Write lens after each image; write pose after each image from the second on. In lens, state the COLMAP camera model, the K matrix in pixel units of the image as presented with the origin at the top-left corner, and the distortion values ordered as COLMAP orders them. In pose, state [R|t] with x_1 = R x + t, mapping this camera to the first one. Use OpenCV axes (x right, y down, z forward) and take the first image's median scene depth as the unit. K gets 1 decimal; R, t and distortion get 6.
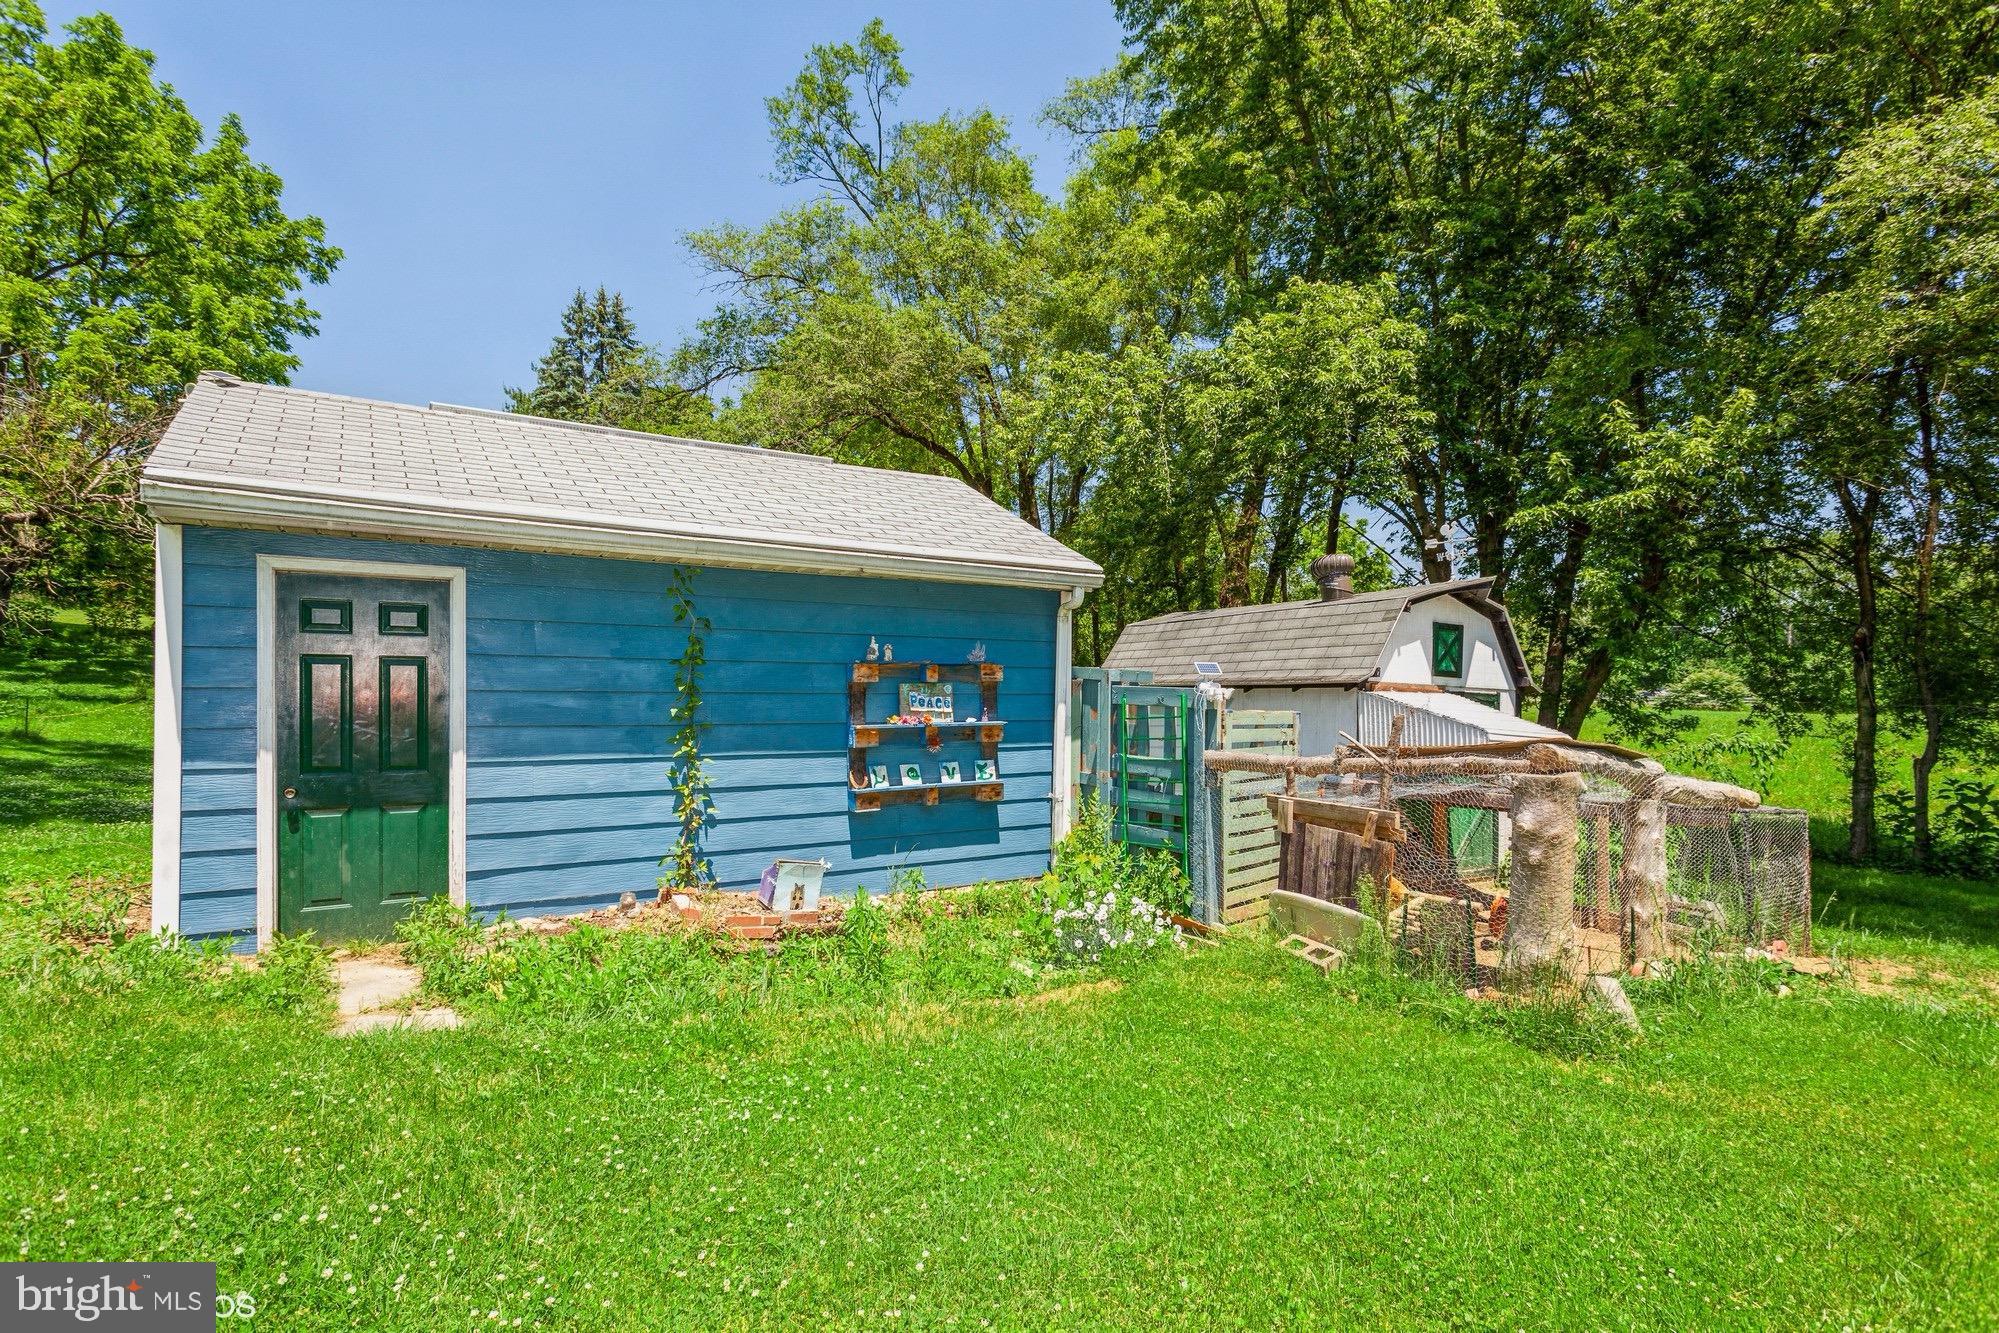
lens RADIAL K [[1042.6, 0, 1001.7], [0, 1042.6, 693.7], [0, 0, 1]] dist [-0.020919, 0.020363]
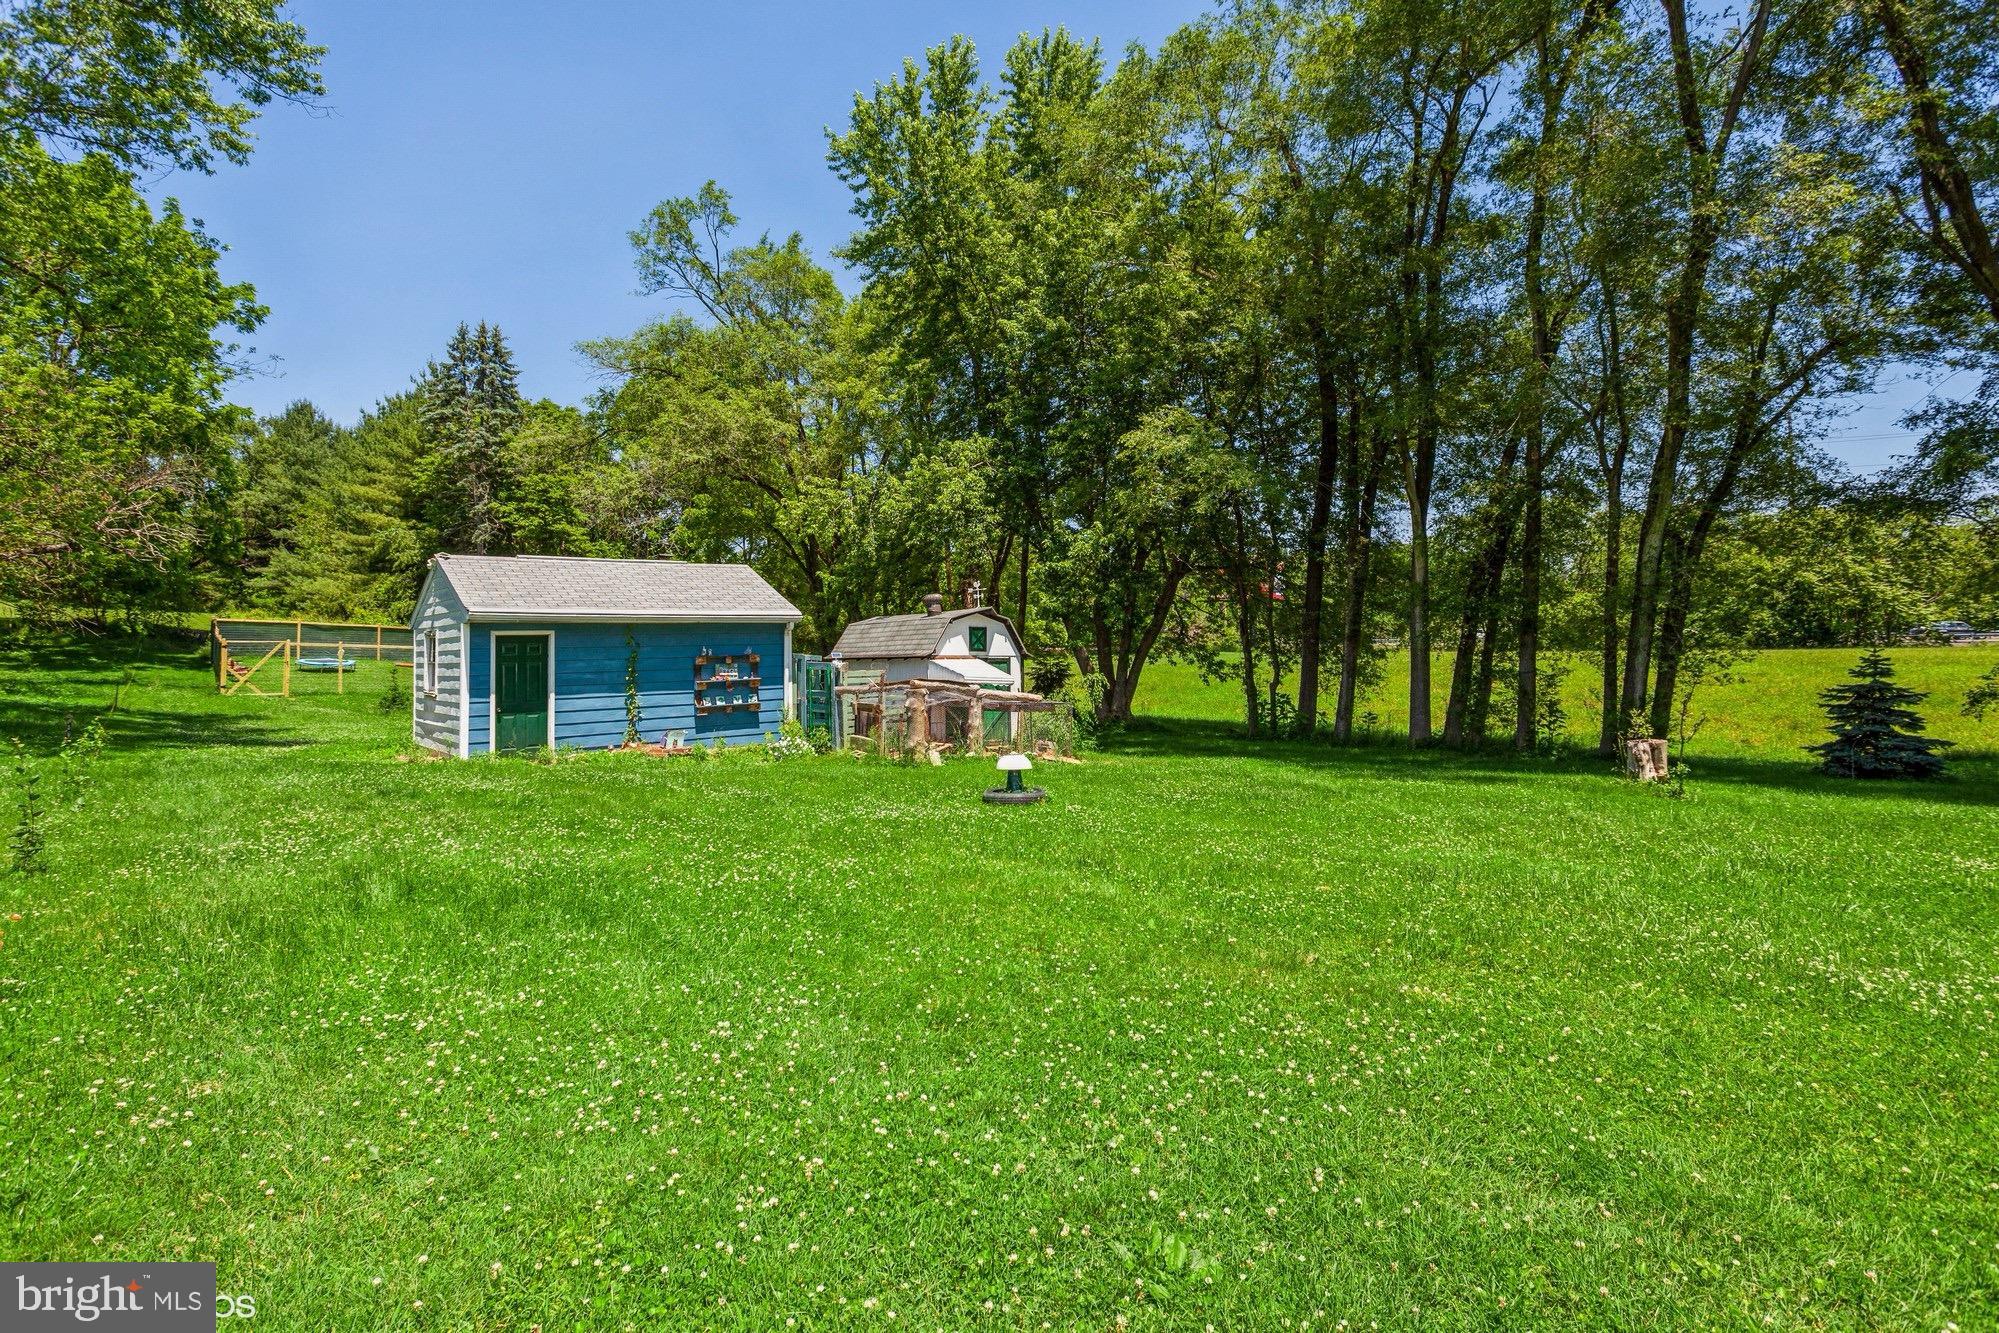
lens RADIAL K [[1087.4, 0, 1000.0], [0, 1087.4, 620.8], [0, 0, 1]] dist [0.056049, -0.072106]
pose [[0.993416, -0.024134, 0.111990, 0.235748], [0.026949, 0.999356, -0.023696, -0.026871], [-0.111346, 0.026558, 0.993427, -1.361804]]
